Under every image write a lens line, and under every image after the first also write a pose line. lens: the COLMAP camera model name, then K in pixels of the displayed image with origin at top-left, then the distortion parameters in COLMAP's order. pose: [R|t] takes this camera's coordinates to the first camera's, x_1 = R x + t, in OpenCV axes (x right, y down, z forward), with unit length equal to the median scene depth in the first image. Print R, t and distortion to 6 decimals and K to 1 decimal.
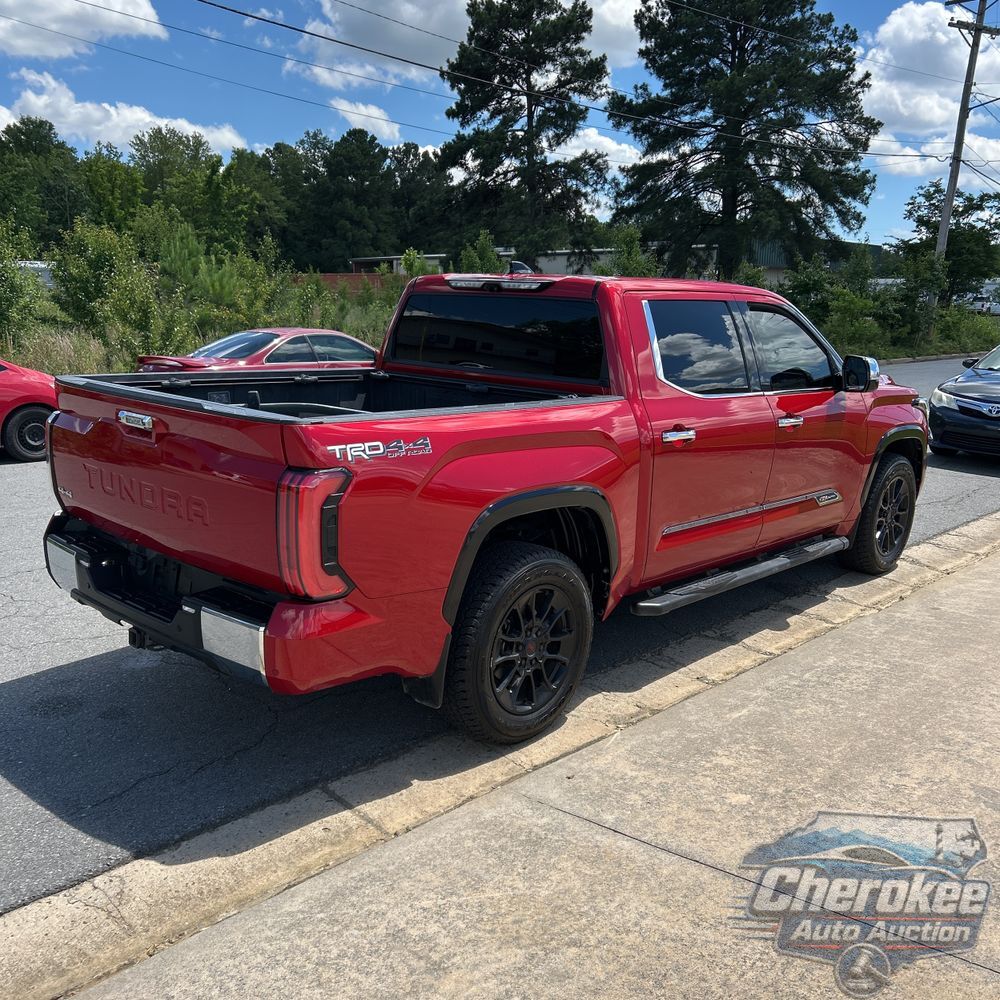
lens RADIAL K [[1028.3, 0, 500.0], [0, 1028.3, 500.0], [0, 0, 1]] dist [0.023810, -0.001242]
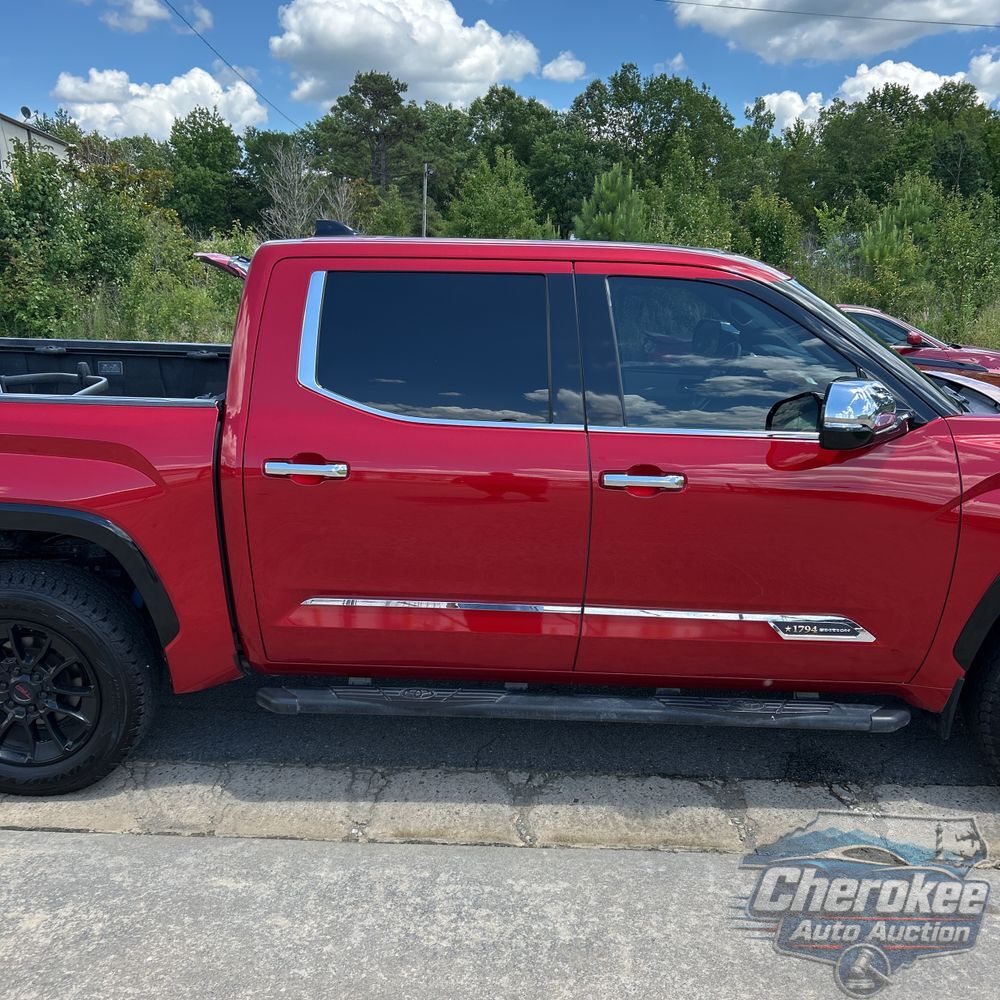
lens RADIAL K [[1021.9, 0, 486.6], [0, 1021.9, 497.1], [0, 0, 1]] dist [0.017981, -0.005523]
pose [[0.653269, 0.165678, -0.738777, 0.091294], [-0.145732, 0.985034, 0.092038, -0.014877], [0.742969, 0.047537, 0.667636, 0.075670]]
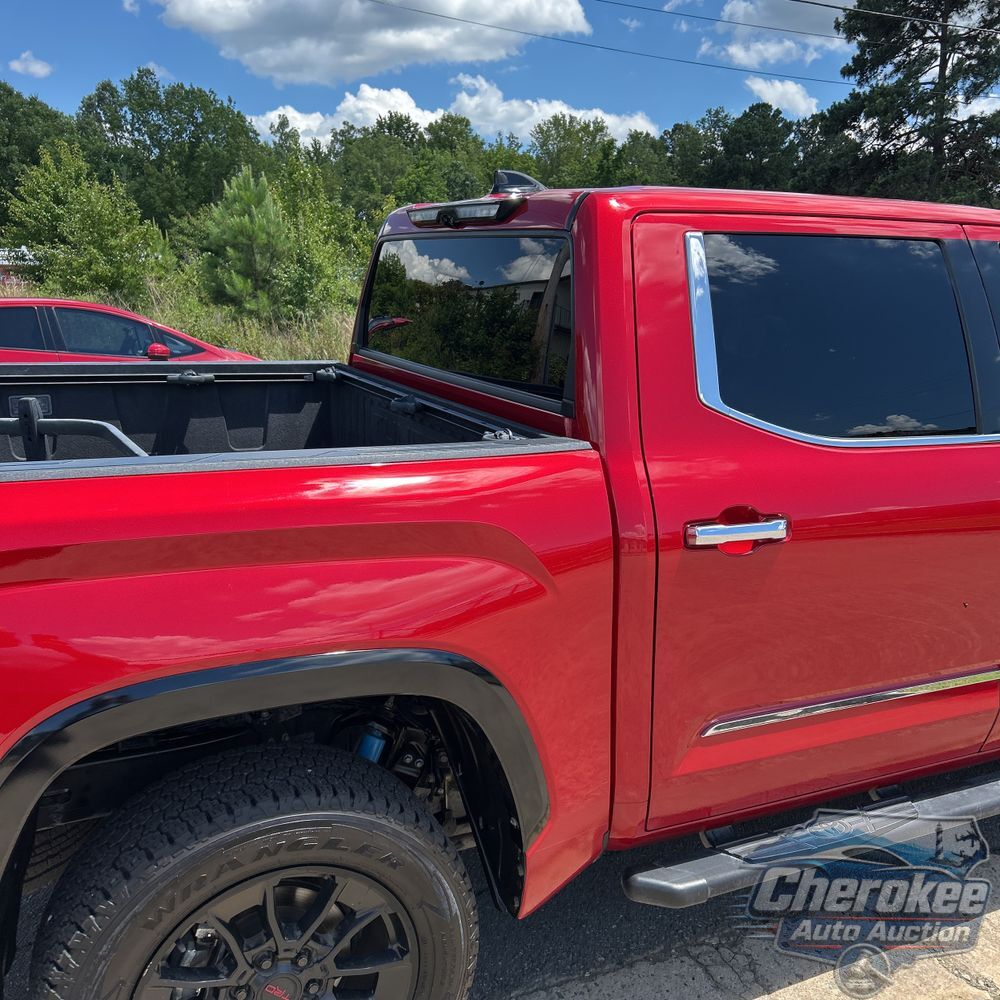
lens RADIAL K [[1021.9, 0, 486.6], [0, 1021.9, 497.1], [0, 0, 1]] dist [0.017981, -0.005523]
pose [[0.922689, 0.076082, -0.377963, 0.028517], [-0.071534, 0.997097, 0.026080, -0.009745], [0.378850, 0.002973, 0.925453, 0.065876]]
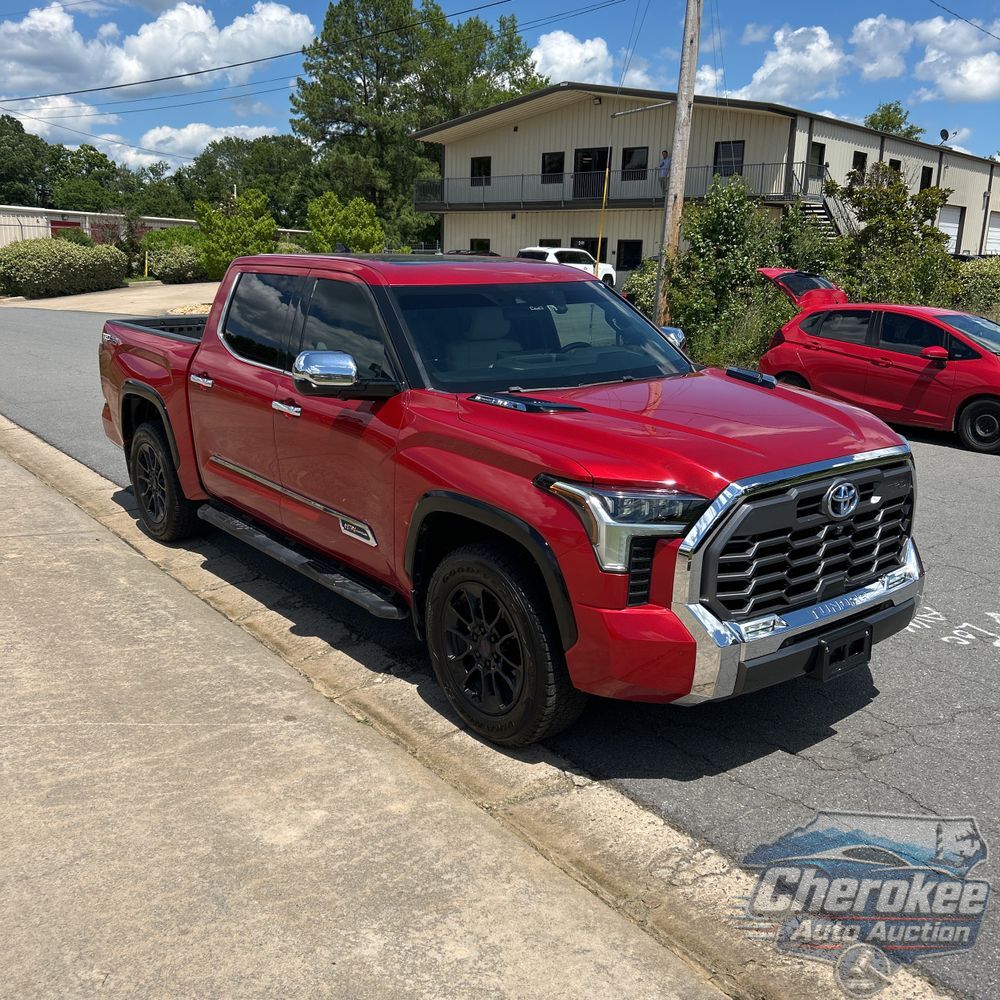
lens RADIAL K [[1030.2, 0, 500.0], [0, 1030.2, 500.0], [0, 0, 1]] dist [0.074771, -0.141967]
pose [[-0.179046, 0.205391, -0.962163, 0.161469], [-0.214509, 0.946288, 0.241920, -0.036644], [0.960171, 0.249707, -0.125371, 0.183753]]
